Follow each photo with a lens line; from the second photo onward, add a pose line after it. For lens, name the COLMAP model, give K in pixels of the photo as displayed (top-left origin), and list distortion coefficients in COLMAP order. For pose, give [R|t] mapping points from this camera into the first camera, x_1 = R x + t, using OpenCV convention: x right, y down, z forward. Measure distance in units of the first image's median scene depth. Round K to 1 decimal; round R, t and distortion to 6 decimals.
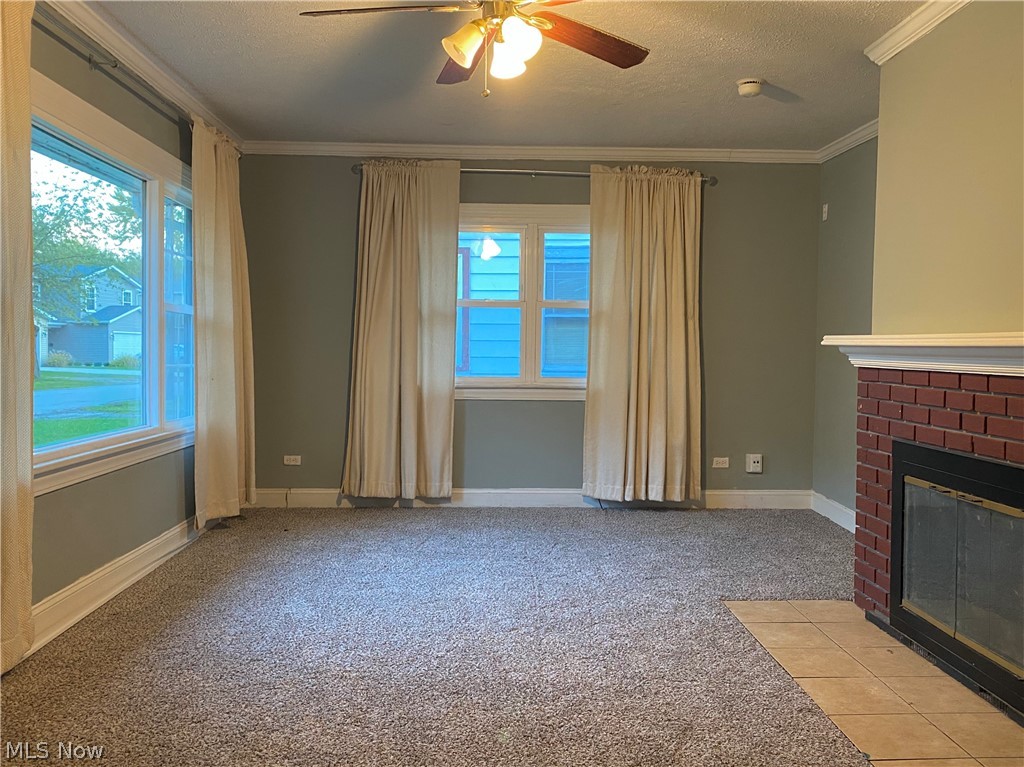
lens RADIAL K [[782.5, 0, 512.0], [0, 782.5, 383.5], [0, 0, 1]] dist [0.081137, -0.098466]
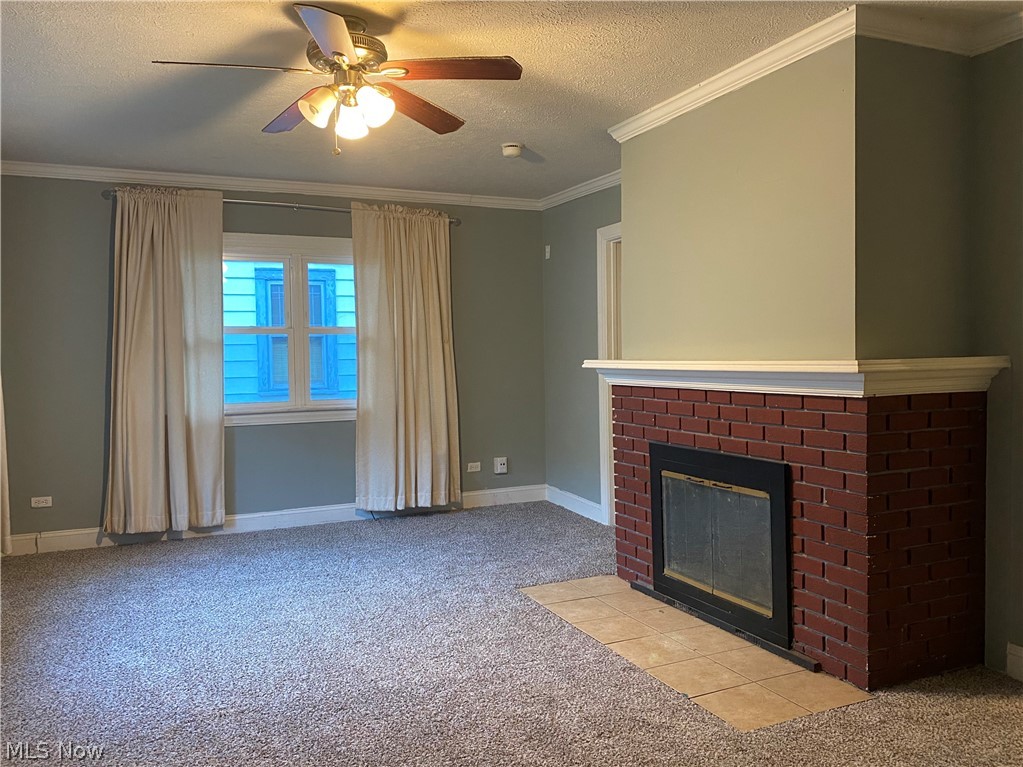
lens RADIAL K [[741.6, 0, 462.7], [0, 741.6, 383.2], [0, 0, 1]] dist [0.136463, -0.270564]
pose [[0.939413, -0.040341, 0.340405, -0.117771], [0.044608, 0.998993, -0.004715, -0.018251], [-0.339872, 0.019614, 0.940267, -0.012220]]
